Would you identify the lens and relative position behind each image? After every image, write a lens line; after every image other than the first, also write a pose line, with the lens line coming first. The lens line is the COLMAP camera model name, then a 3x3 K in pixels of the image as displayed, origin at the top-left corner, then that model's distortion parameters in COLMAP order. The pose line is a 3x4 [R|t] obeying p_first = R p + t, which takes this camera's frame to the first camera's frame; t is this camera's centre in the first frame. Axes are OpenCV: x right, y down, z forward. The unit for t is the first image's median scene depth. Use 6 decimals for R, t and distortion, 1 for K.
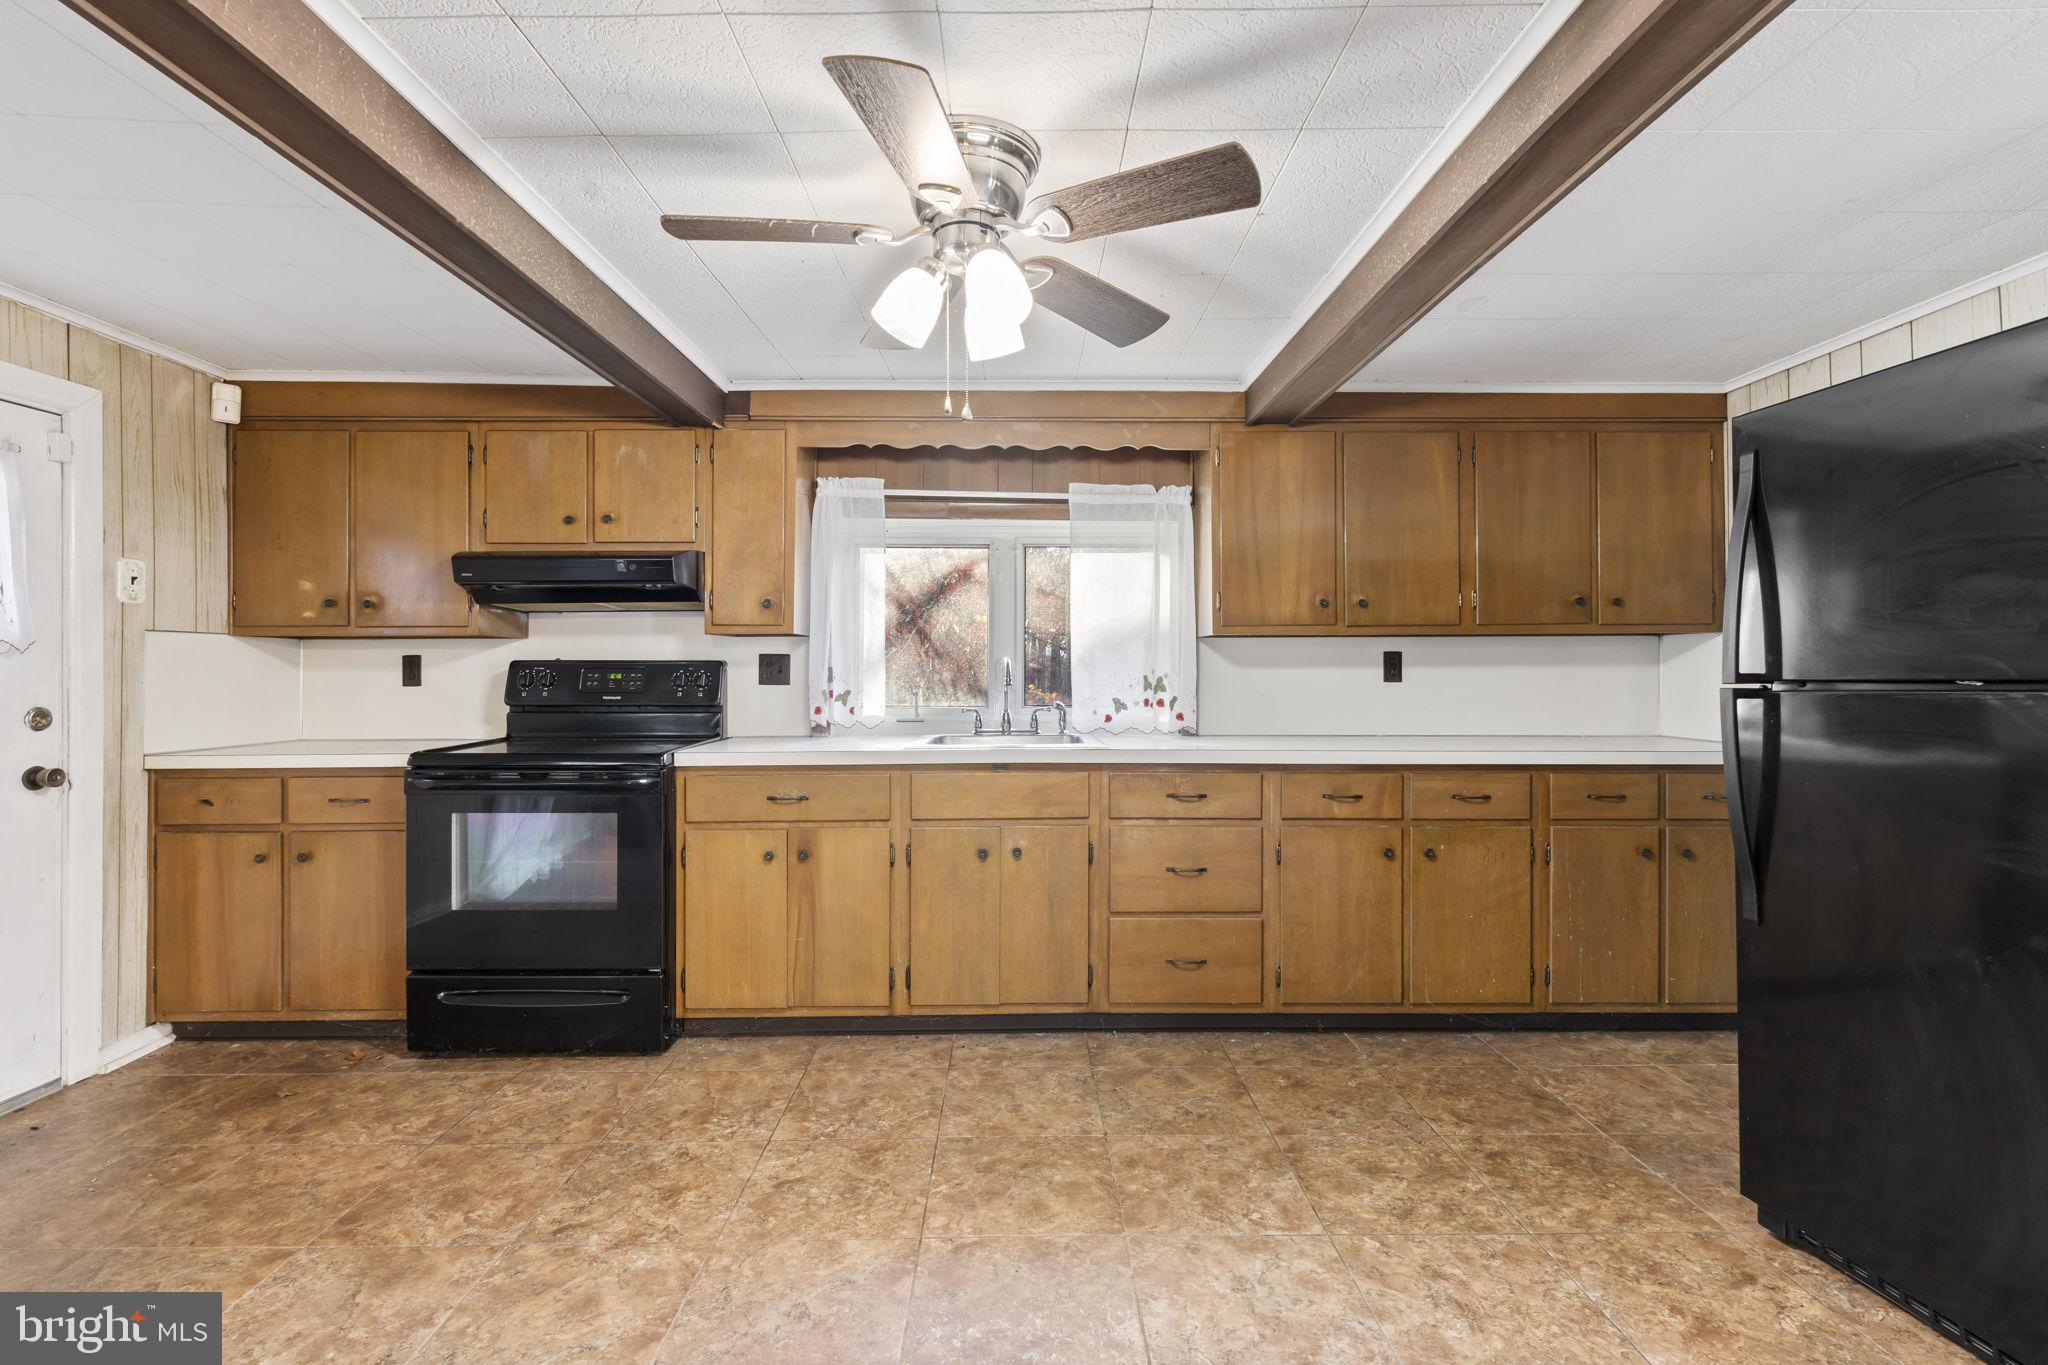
lens RADIAL K [[945.4, 0, 1021.9], [0, 945.4, 665.5], [0, 0, 1]] dist [-0.008995, 0.002898]
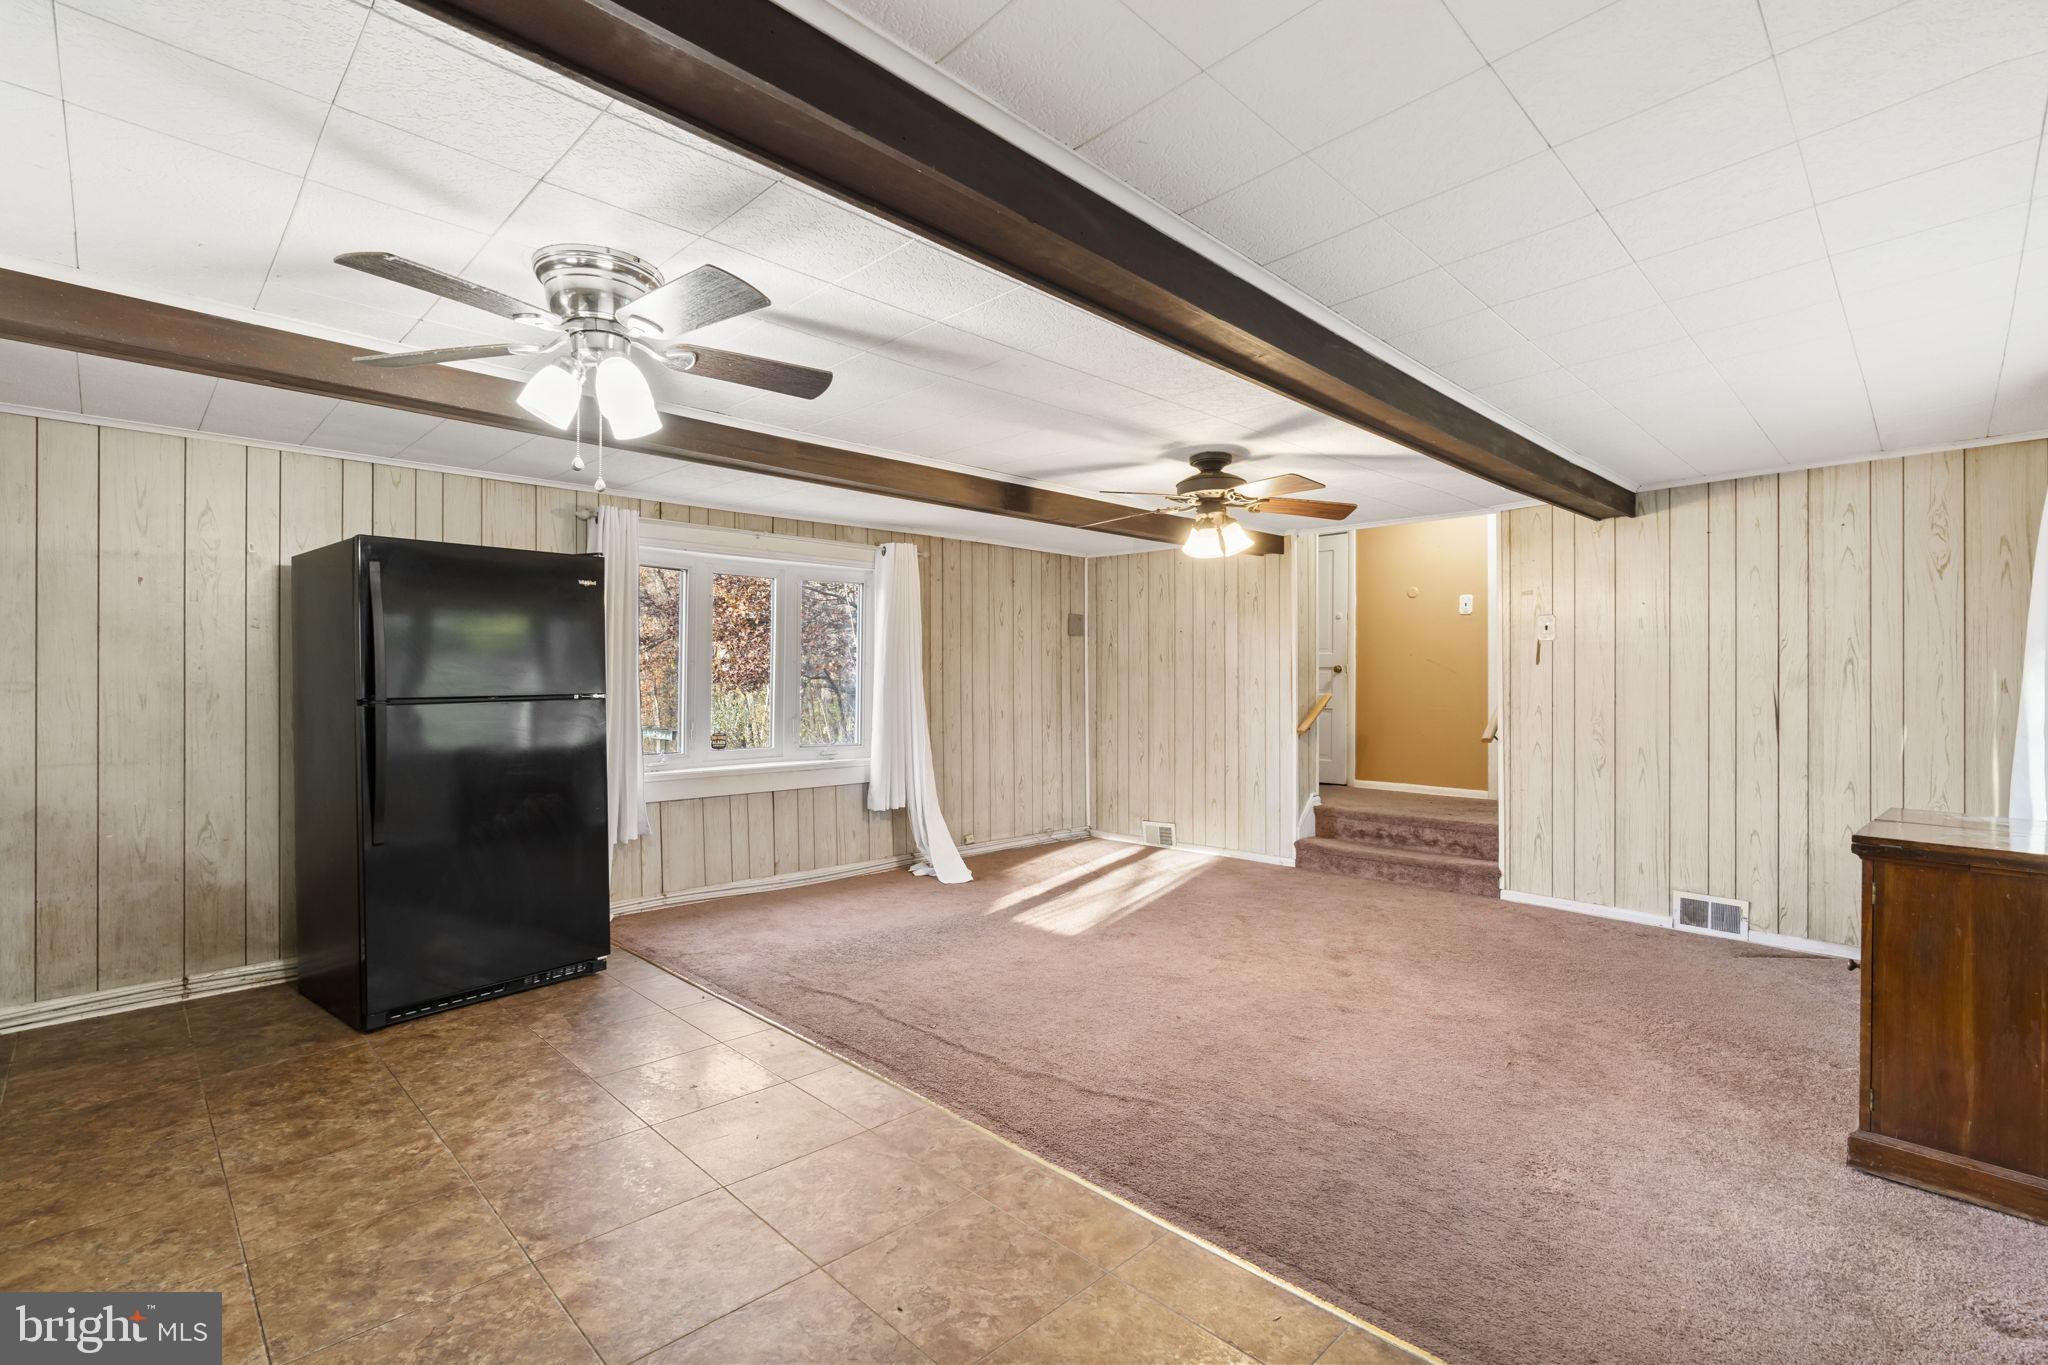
lens RADIAL K [[945.4, 0, 1019.3], [0, 945.4, 683.7], [0, 0, 1]] dist [-0.008995, 0.002898]
pose [[-0.696418, 0.000227, 0.717637, -0.775693], [-0.003014, 0.999990, -0.003241, -0.006350], [-0.717630, -0.004420, -0.696410, 0.866486]]
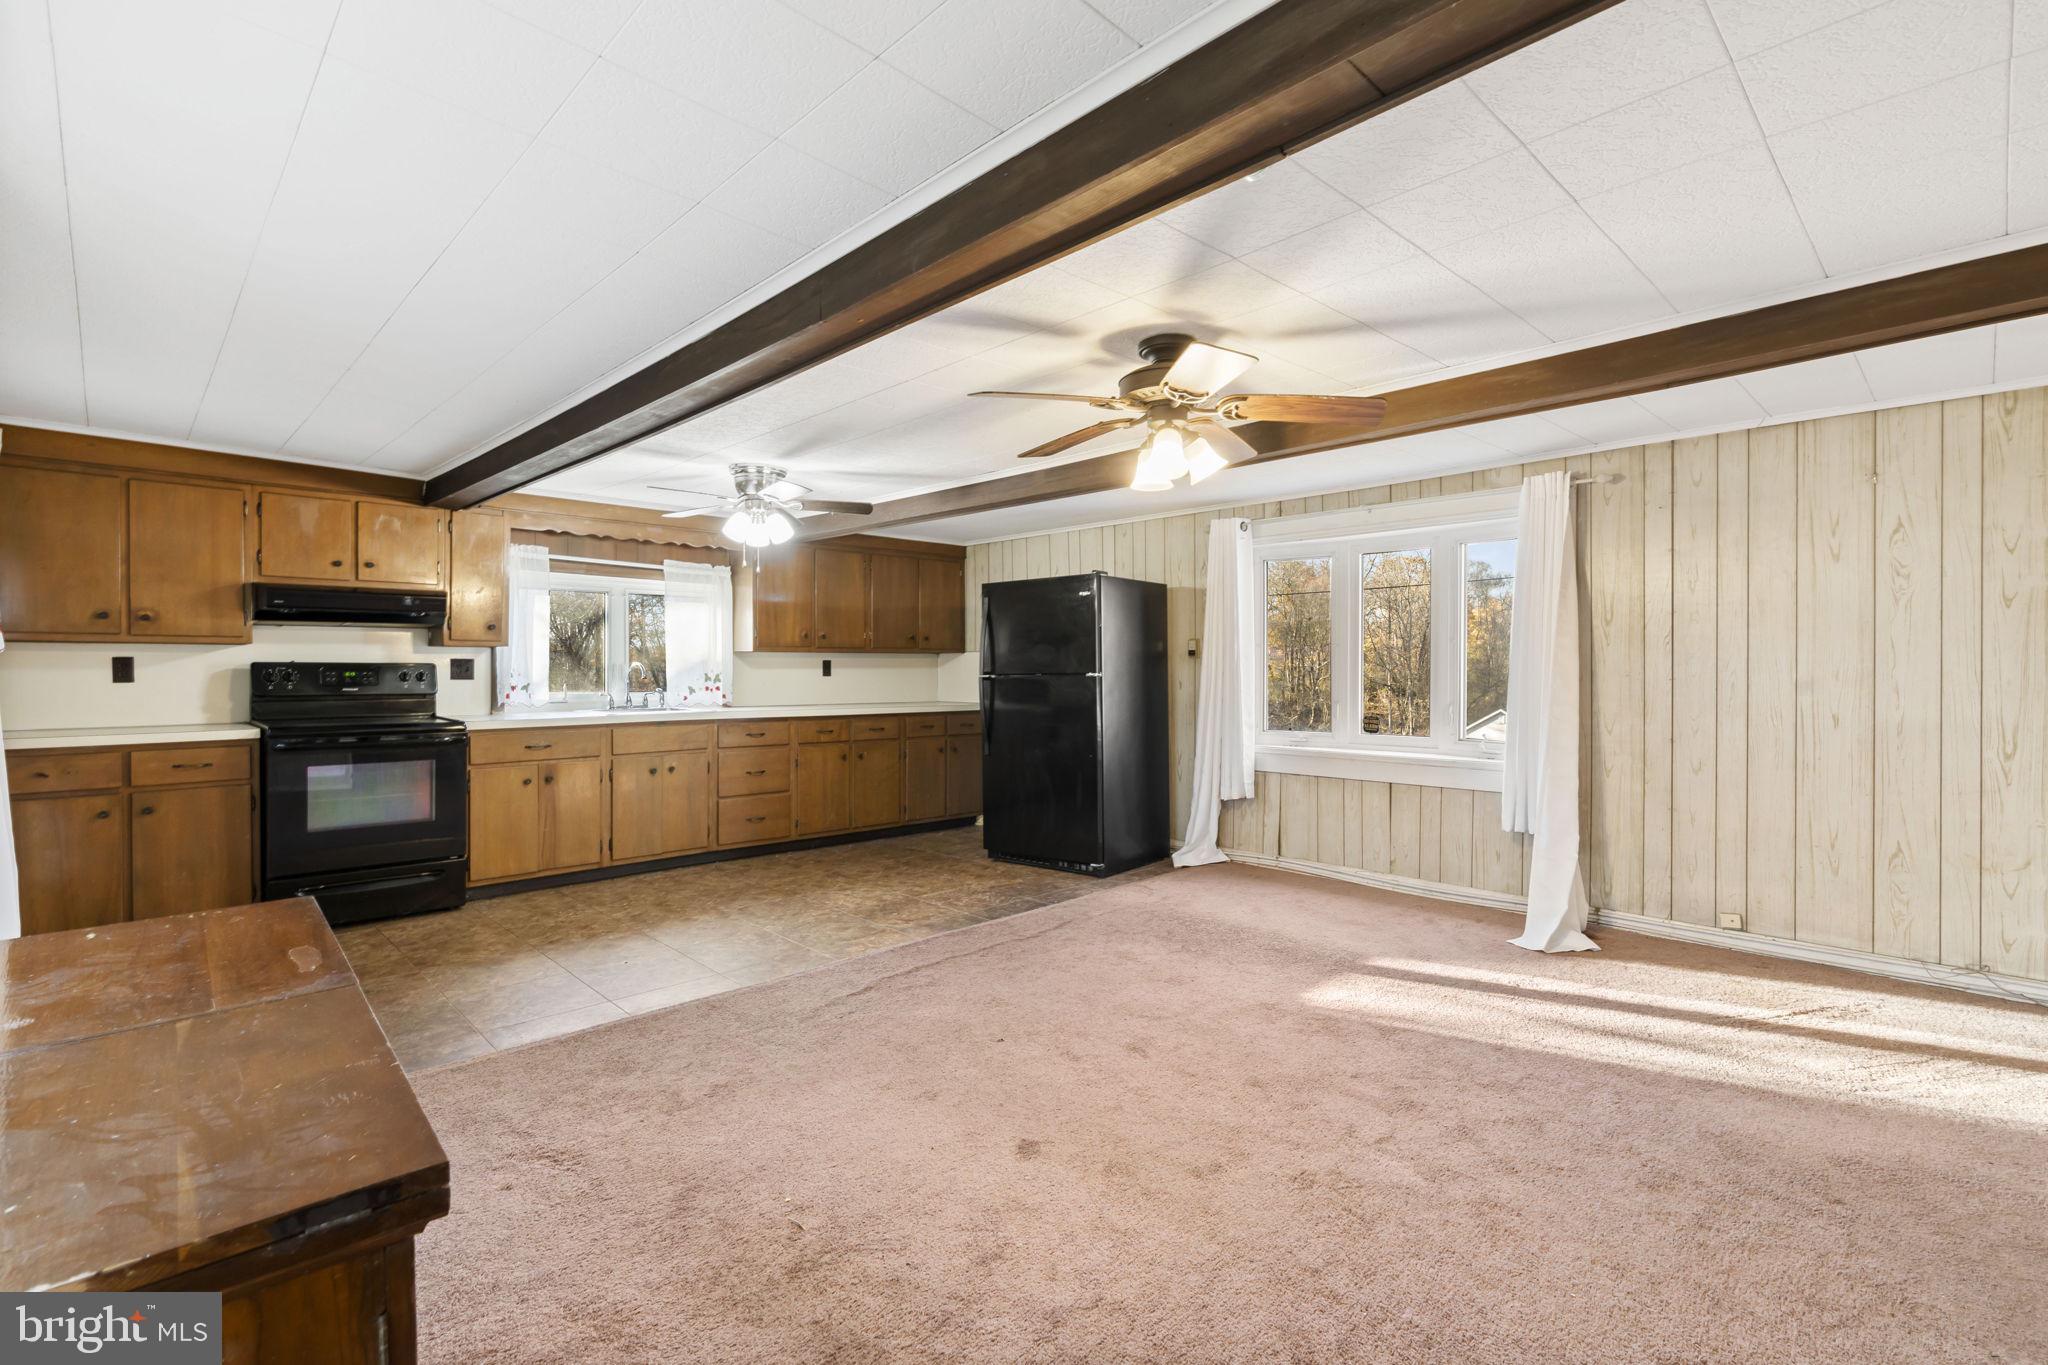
lens RADIAL K [[945.4, 0, 1027.8], [0, 945.4, 681.9], [0, 0, 1]] dist [-0.008995, 0.002898]
pose [[0.723492, -0.008069, 0.690286, -0.764337], [-0.005904, 0.999823, 0.017874, -0.009109], [-0.690308, -0.017007, 0.723316, -0.798896]]
